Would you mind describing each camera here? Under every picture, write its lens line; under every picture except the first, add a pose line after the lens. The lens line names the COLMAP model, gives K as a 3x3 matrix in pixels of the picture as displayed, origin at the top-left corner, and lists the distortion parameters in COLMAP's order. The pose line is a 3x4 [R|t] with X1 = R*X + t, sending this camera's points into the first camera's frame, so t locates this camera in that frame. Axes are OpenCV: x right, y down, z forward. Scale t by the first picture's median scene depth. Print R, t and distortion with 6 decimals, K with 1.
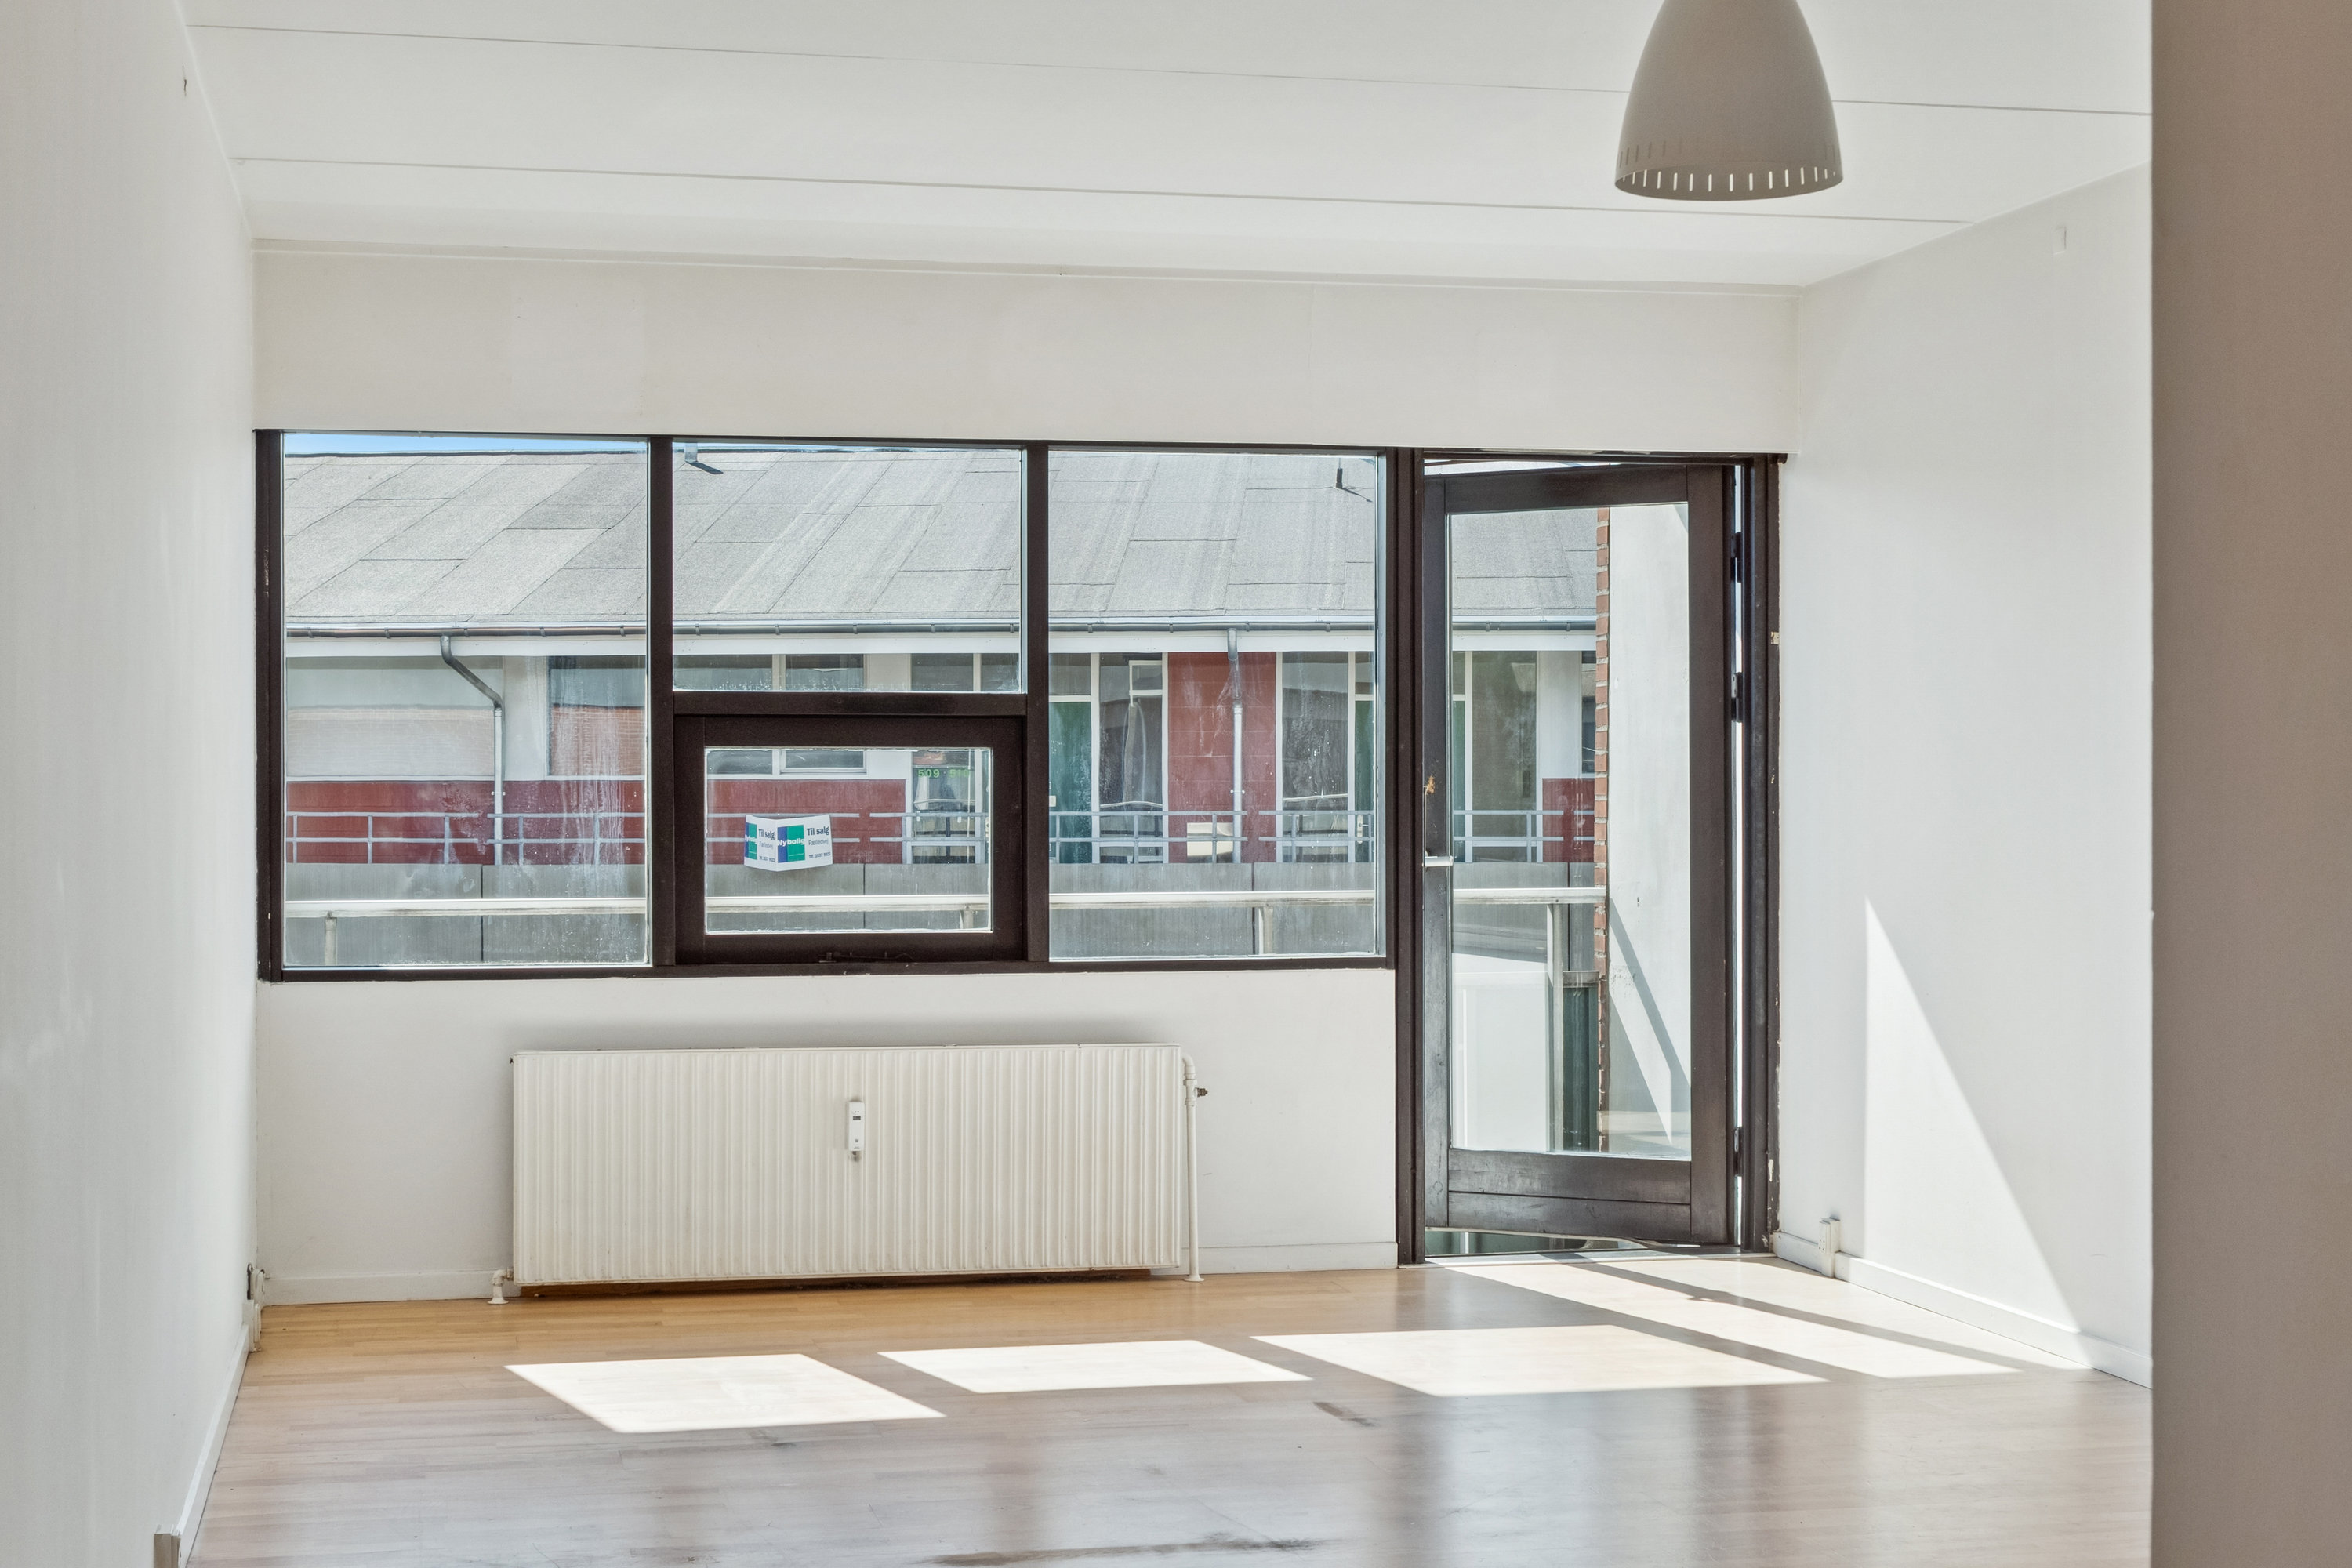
lens RADIAL K [[3354.5, 0, 1176.0], [0, 3354.5, 784.0], [0, 0, 1]] dist [0.019523, 0.010201]
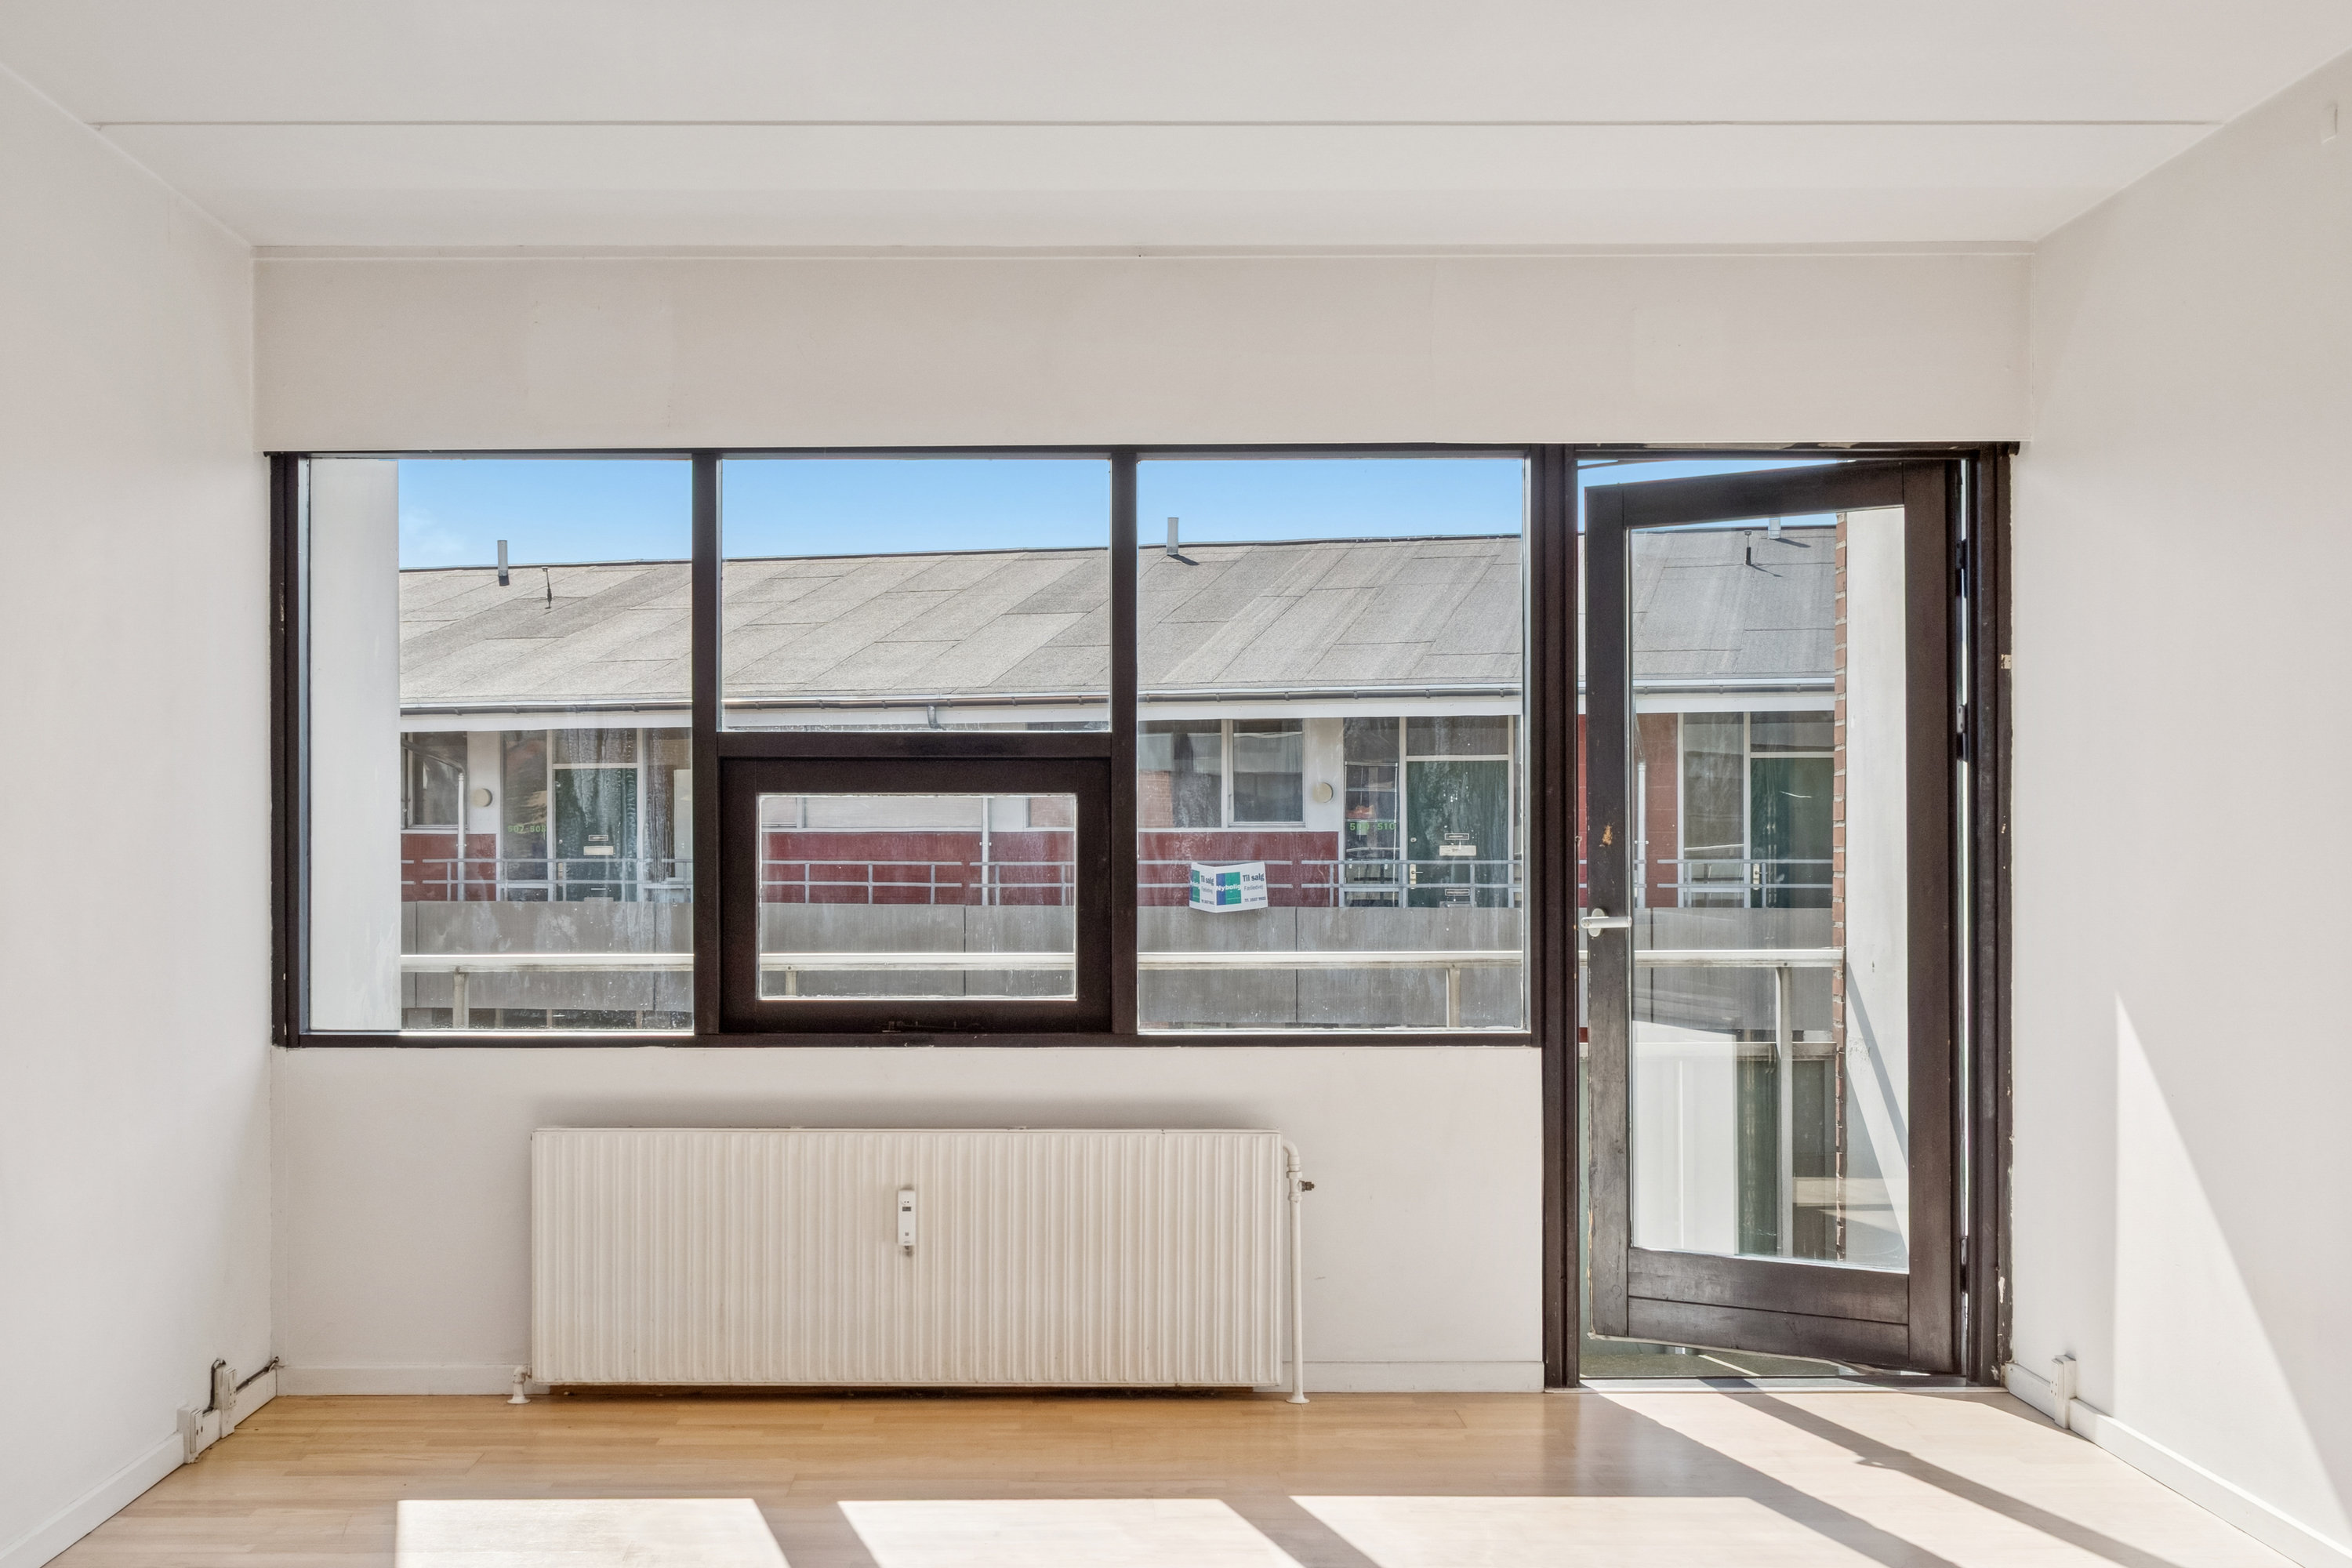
lens RADIAL K [[2809.4, 0, 1067.3], [0, 2809.4, 831.8], [0, 0, 1]] dist [0.008154, -0.001316]
pose [[0.978318, -0.000746, -0.207105, 0.093614], [0.000480, 0.999999, -0.001338, 0.000332], [0.207106, 0.001210, 0.978318, 0.257069]]
